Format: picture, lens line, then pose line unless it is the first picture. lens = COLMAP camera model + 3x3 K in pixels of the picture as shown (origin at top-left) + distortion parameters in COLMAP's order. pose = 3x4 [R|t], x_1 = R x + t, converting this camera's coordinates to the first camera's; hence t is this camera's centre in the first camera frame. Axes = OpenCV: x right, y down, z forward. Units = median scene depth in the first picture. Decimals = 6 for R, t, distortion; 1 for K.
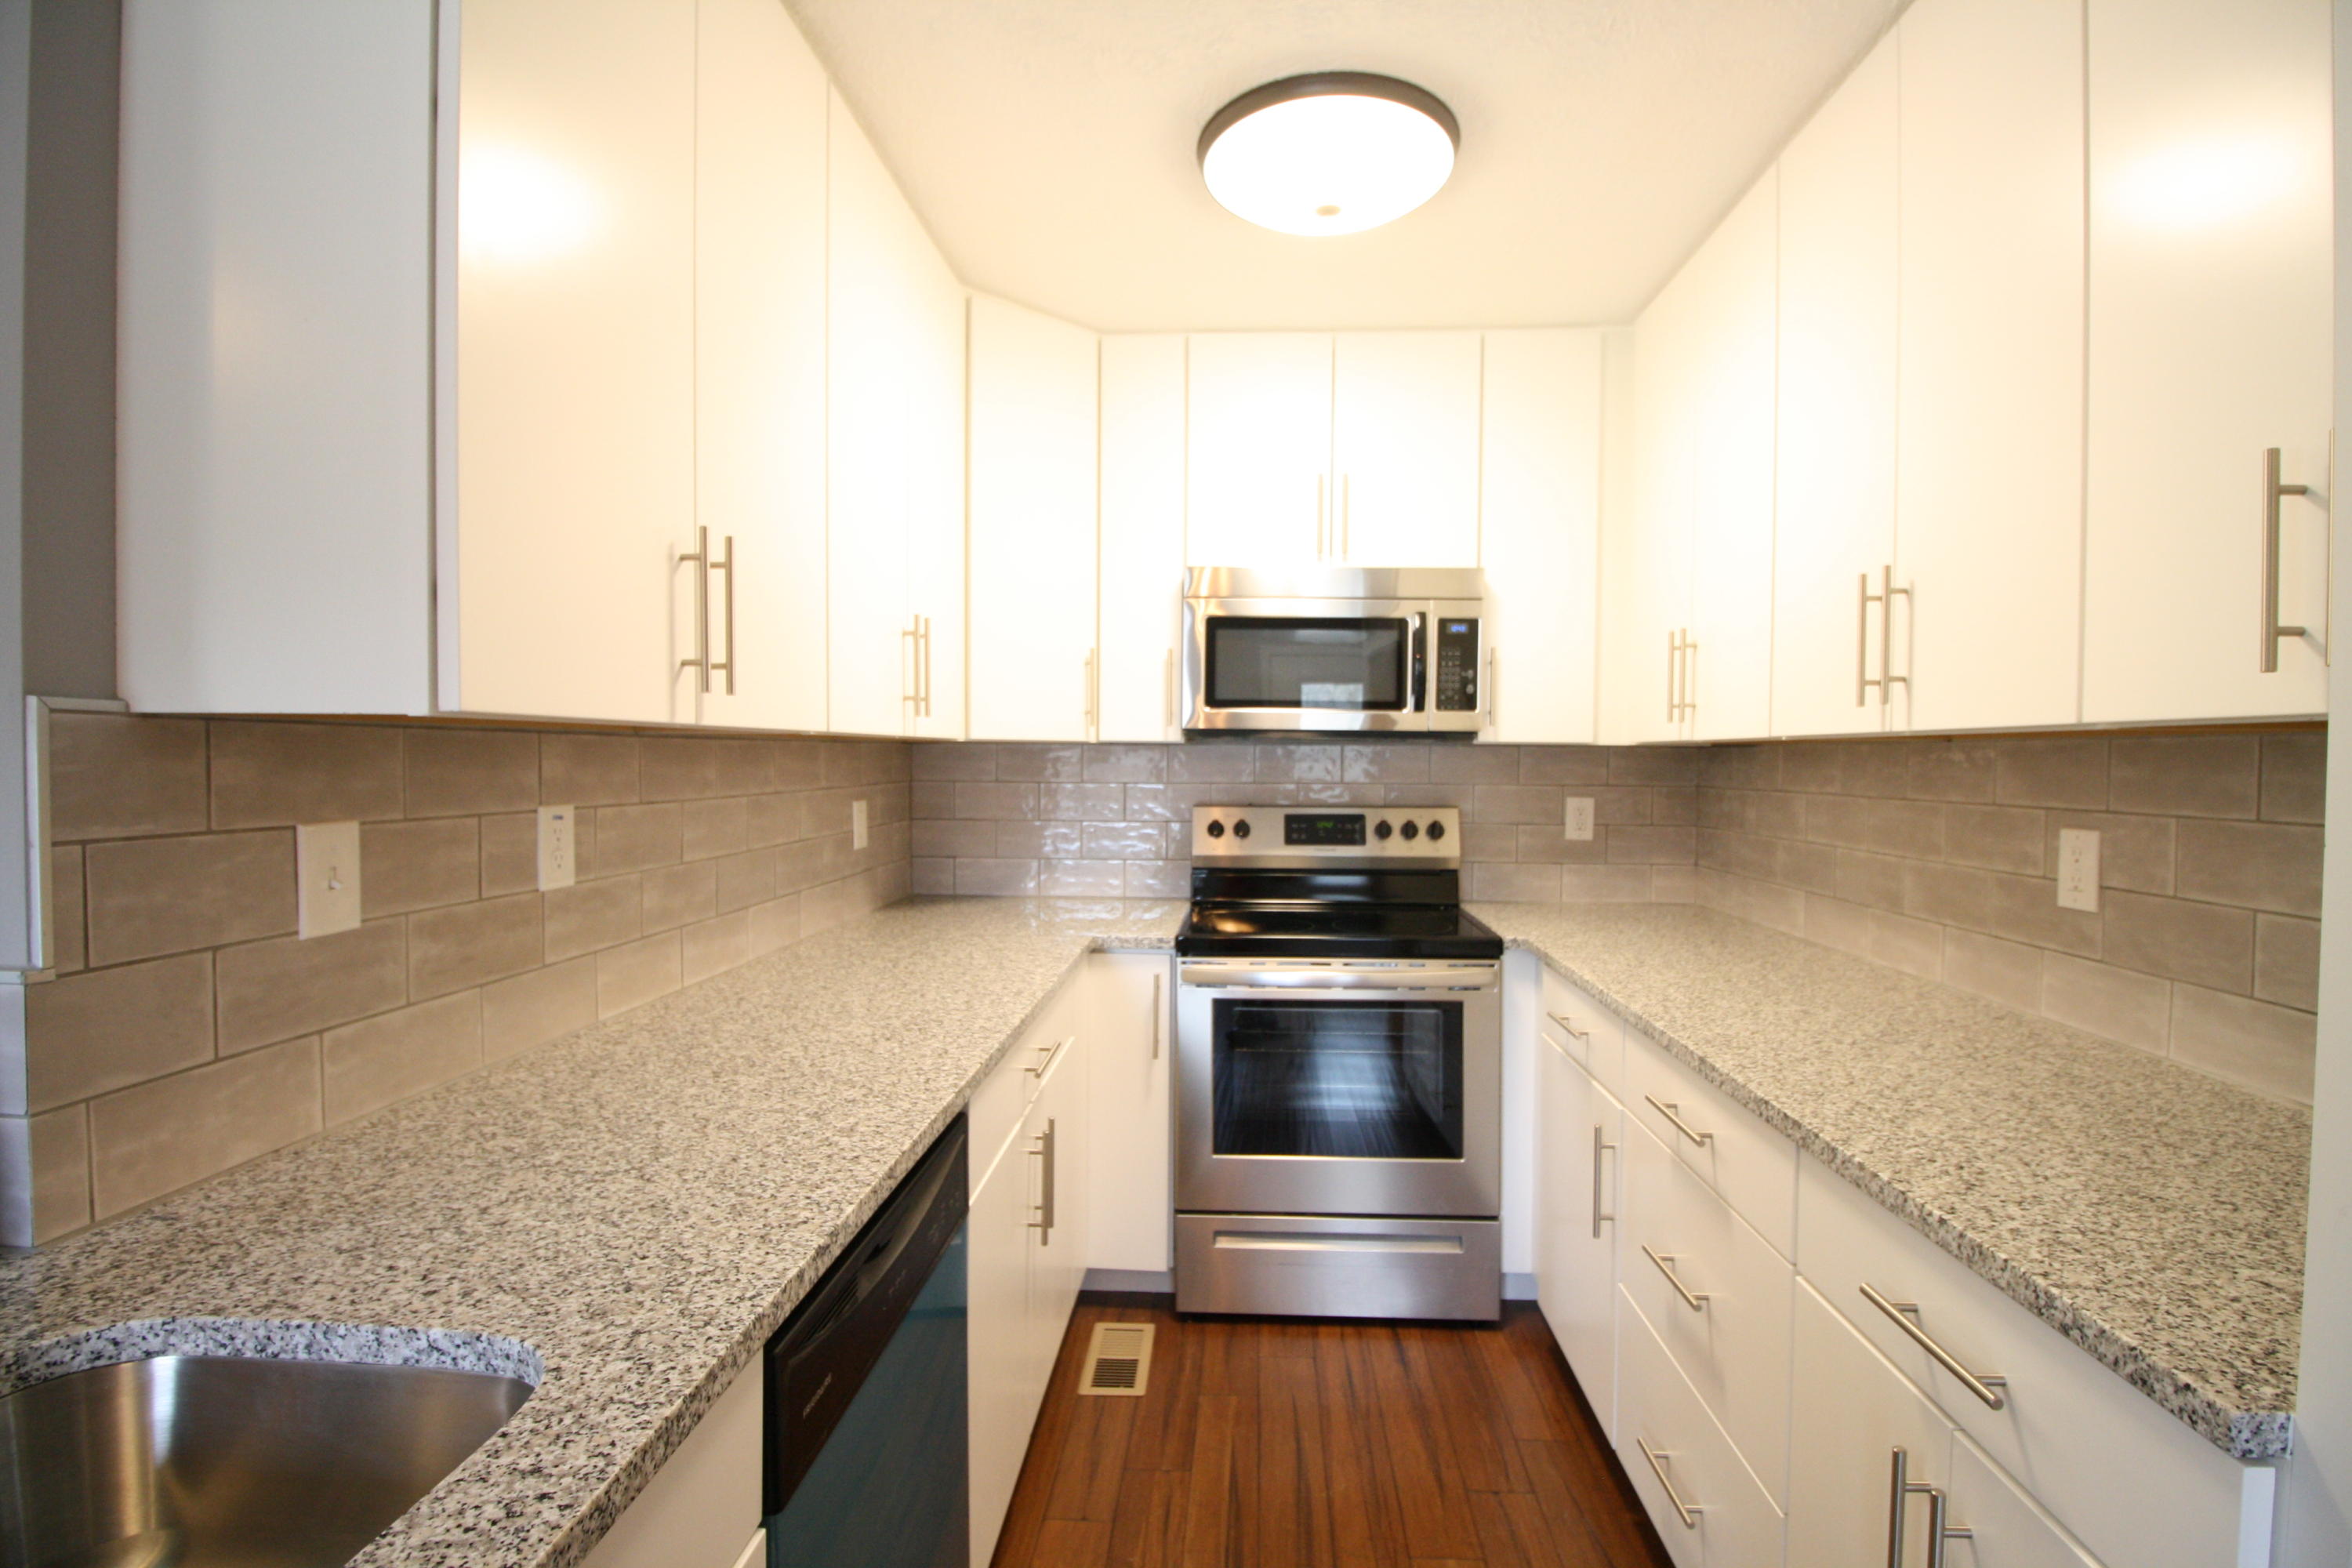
lens RADIAL K [[1095.8, 0, 1191.1], [0, 1095.8, 779.0], [0, 0, 1]] dist [-0.000413, -0.010002]
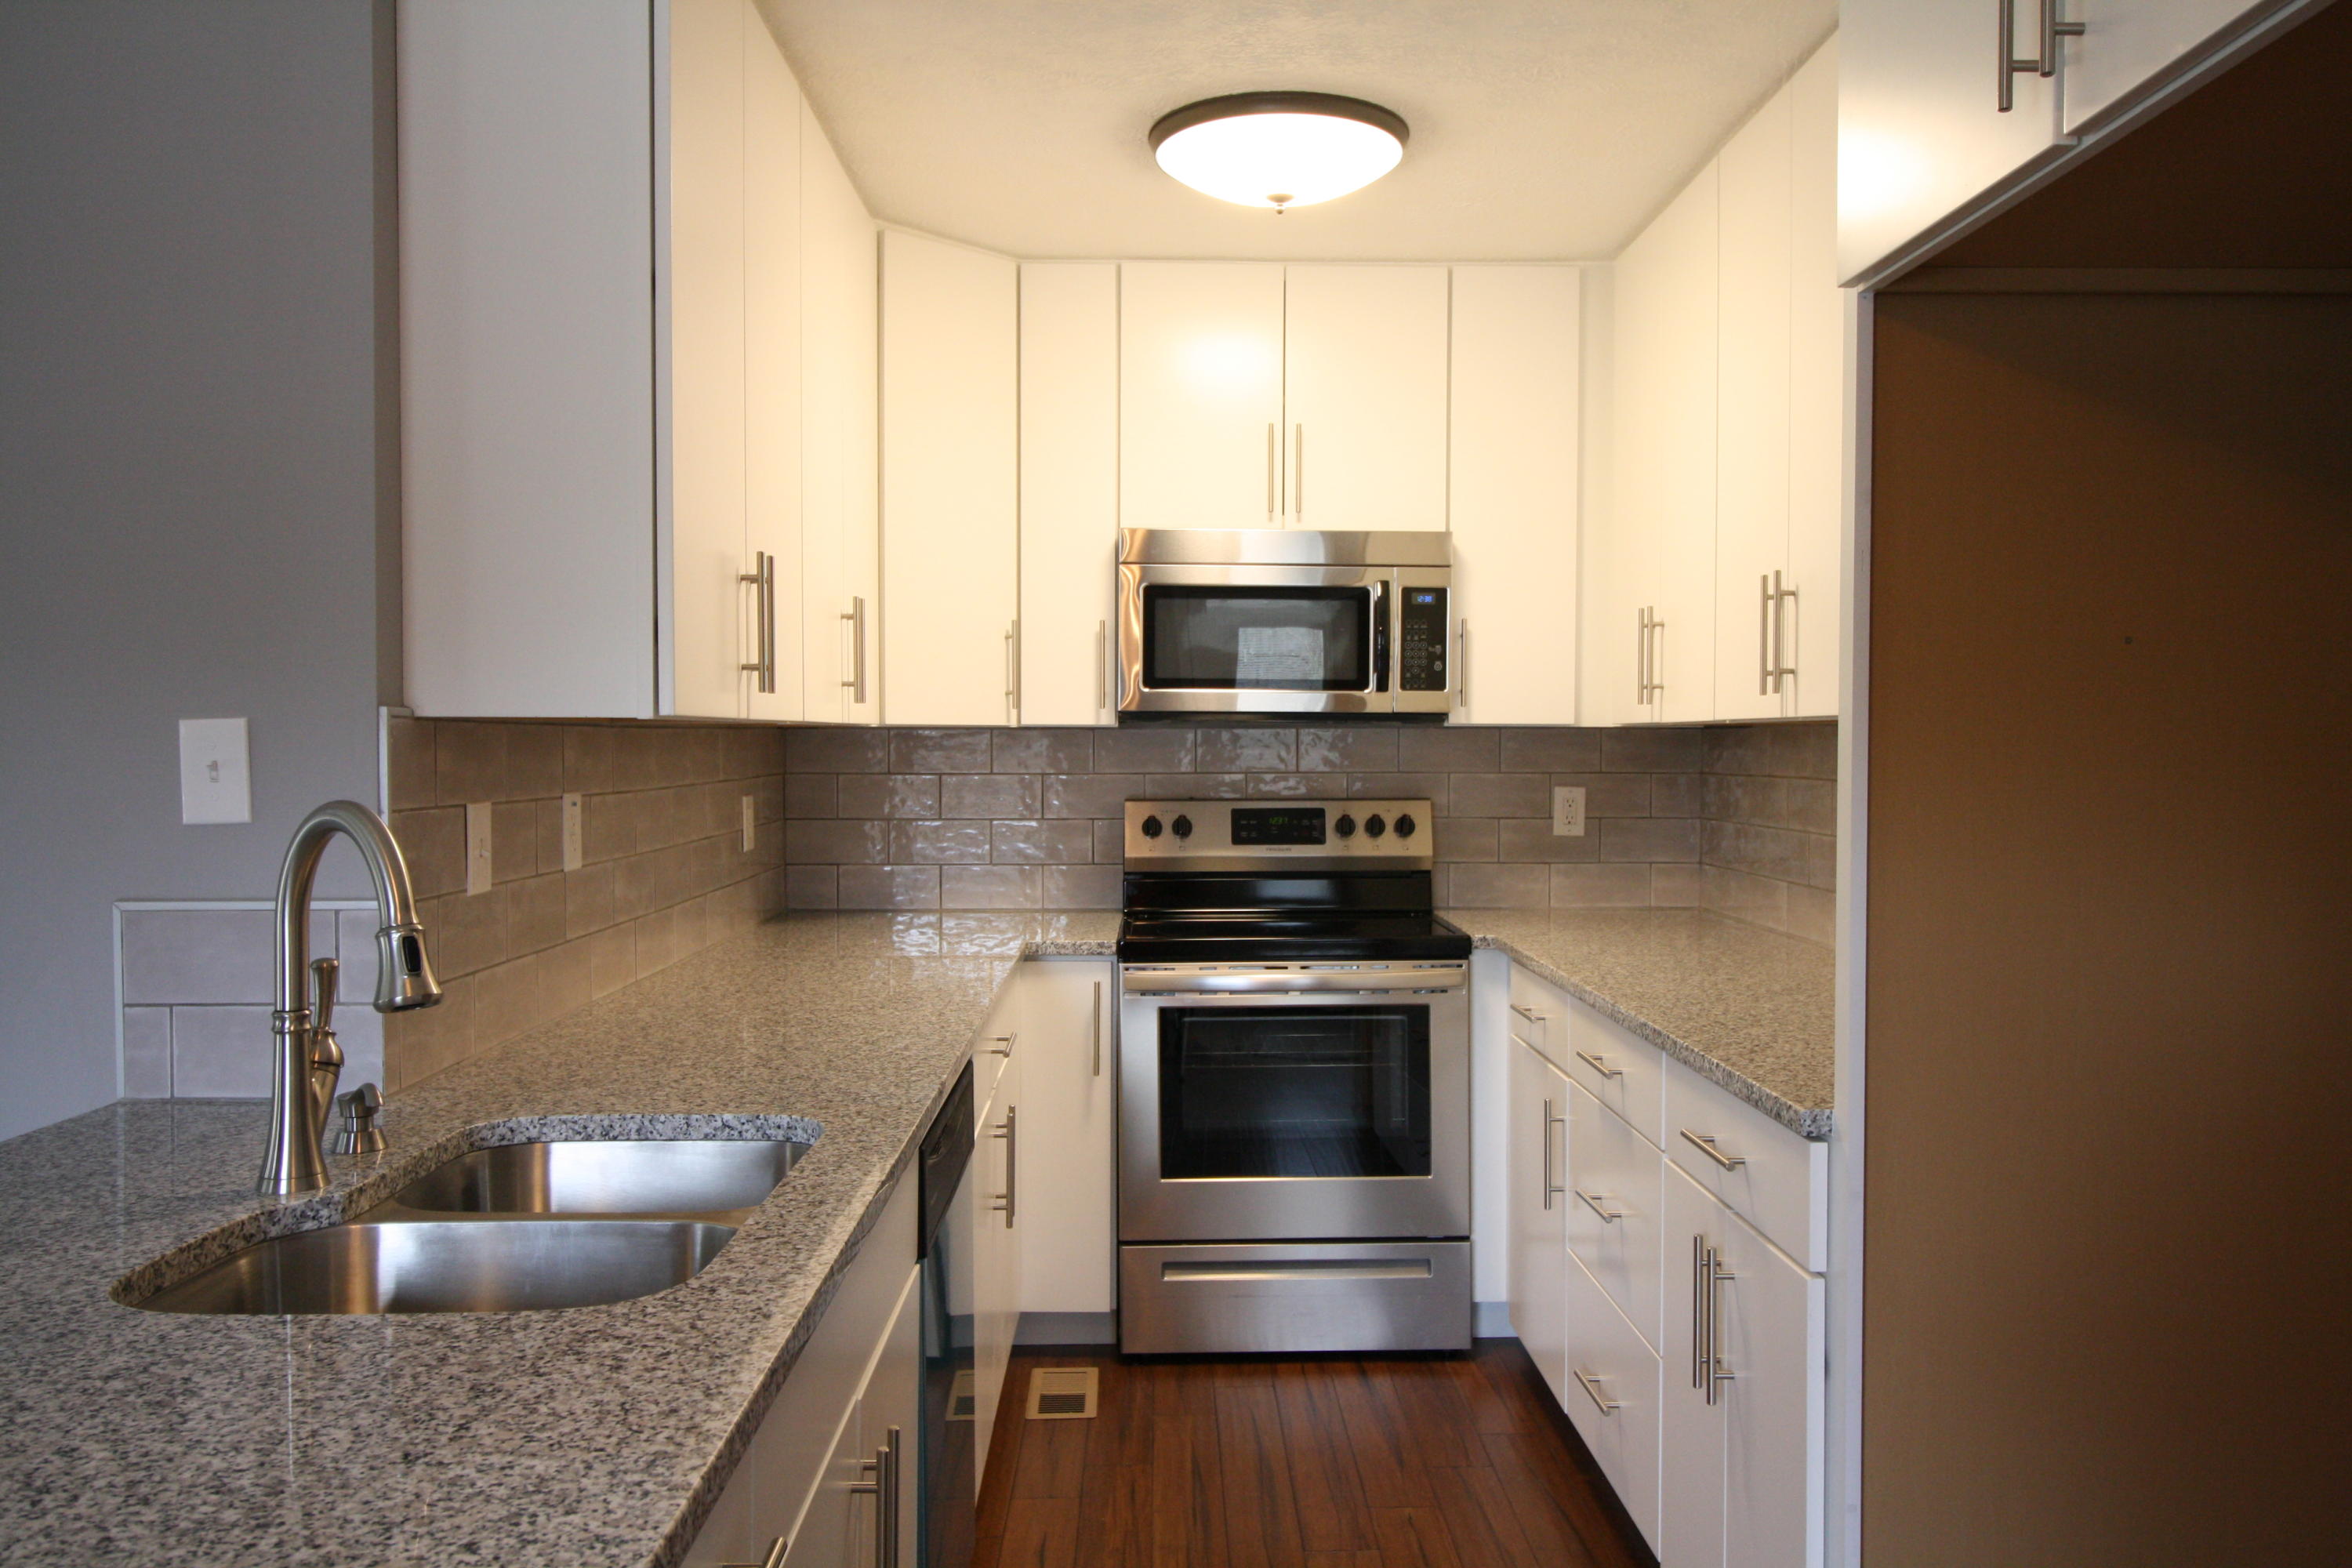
lens RADIAL K [[1854.7, 0, 1176.4], [0, 1854.7, 777.5], [0, 0, 1]] dist [0.018943, -0.004909]
pose [[0.997366, -0.007262, 0.072174, -0.076652], [0.007272, 0.999974, 0.000116, 0.008495], [-0.072173, 0.000410, 0.997392, -0.547276]]
